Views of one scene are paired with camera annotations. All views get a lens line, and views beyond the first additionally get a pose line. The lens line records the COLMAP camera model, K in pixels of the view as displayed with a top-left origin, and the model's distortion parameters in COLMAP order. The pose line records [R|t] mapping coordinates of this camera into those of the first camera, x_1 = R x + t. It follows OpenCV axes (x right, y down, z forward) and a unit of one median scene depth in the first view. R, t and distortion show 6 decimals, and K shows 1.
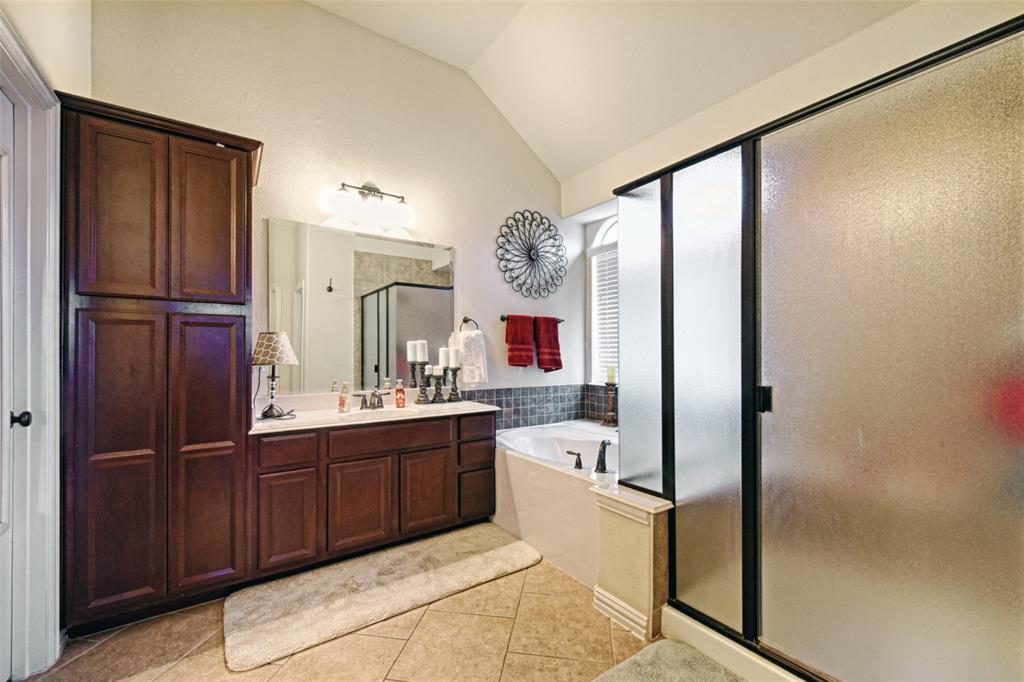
lens RADIAL K [[413.1, 0, 515.3], [0, 413.1, 350.8], [0, 0, 1]] dist [-0.000288, -0.001526]
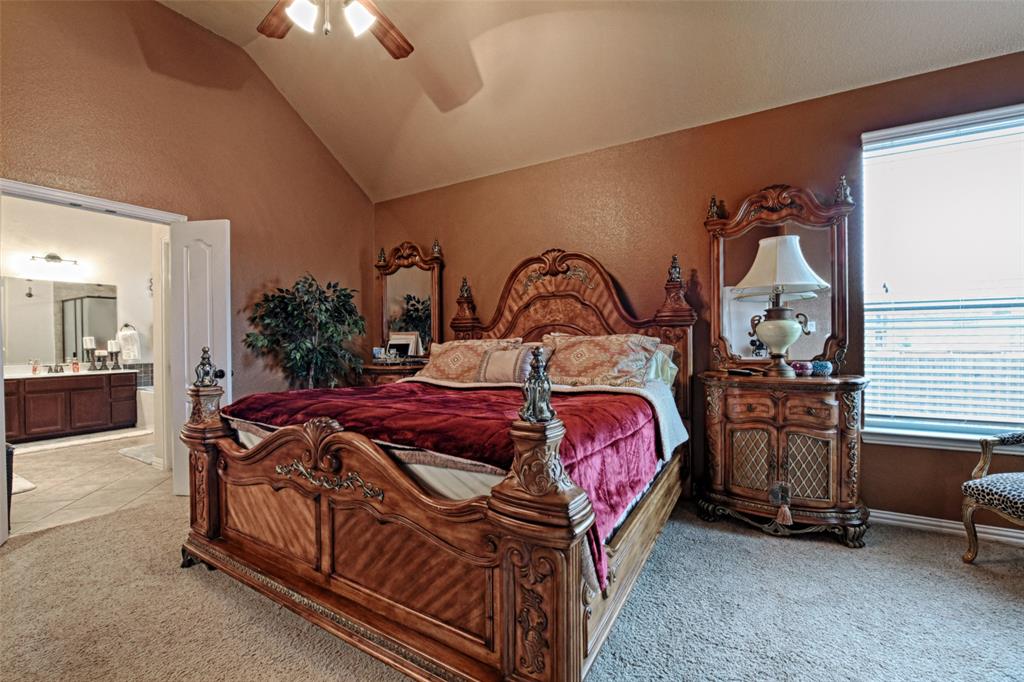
lens RADIAL K [[413.1, 0, 486.6], [0, 413.1, 349.6], [0, 0, 1]] dist [-0.000288, -0.001526]
pose [[0.920908, -0.009986, 0.389651, 0.971357], [-0.000190, 0.999660, 0.026068, -0.025362], [-0.389779, -0.024080, 0.920594, -1.996169]]
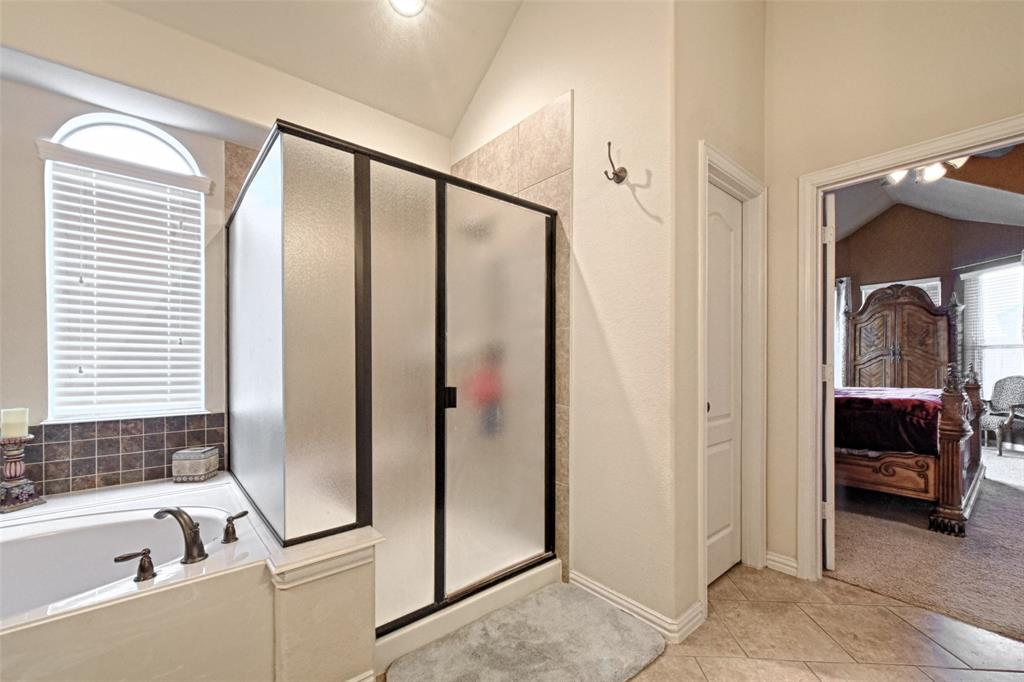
lens RADIAL K [[413.1, 0, 513.1], [0, 413.1, 358.9], [0, 0, 1]] dist [-0.000288, -0.001526]
pose [[-0.086203, 0.002229, 0.996275, -0.437970], [-0.010049, 0.999945, -0.003106, 0.002638], [-0.996227, -0.010279, -0.086176, 0.621597]]
